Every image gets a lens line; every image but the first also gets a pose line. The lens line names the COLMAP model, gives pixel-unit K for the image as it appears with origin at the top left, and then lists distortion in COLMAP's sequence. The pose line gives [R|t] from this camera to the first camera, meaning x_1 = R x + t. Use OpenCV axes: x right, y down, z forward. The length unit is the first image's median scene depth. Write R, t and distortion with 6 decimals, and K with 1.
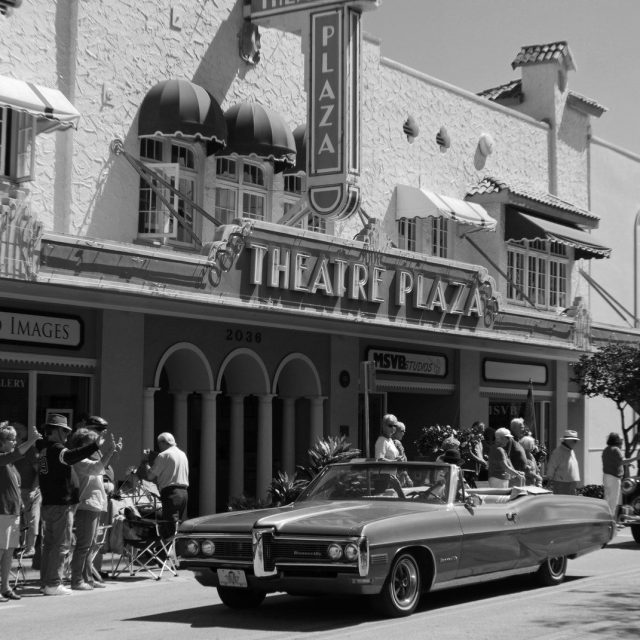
lens RADIAL K [[1524.0, 0, 320.0], [0, 1524.0, 320.0], [0, 0, 1]] dist [-0.222078, 0.179041]
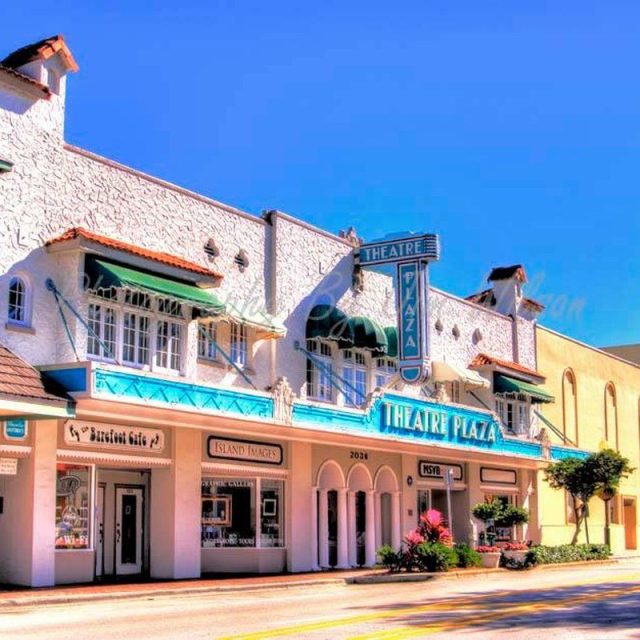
lens RADIAL K [[1312.0, 0, 320.0], [0, 1312.0, 320.0], [0, 0, 1]] dist [-0.216235, -0.054397]
pose [[0.996464, -0.006194, 0.083793, -0.217248], [0.014122, 0.995438, -0.094358, -0.002697], [-0.082826, 0.095208, 0.992006, -0.447186]]
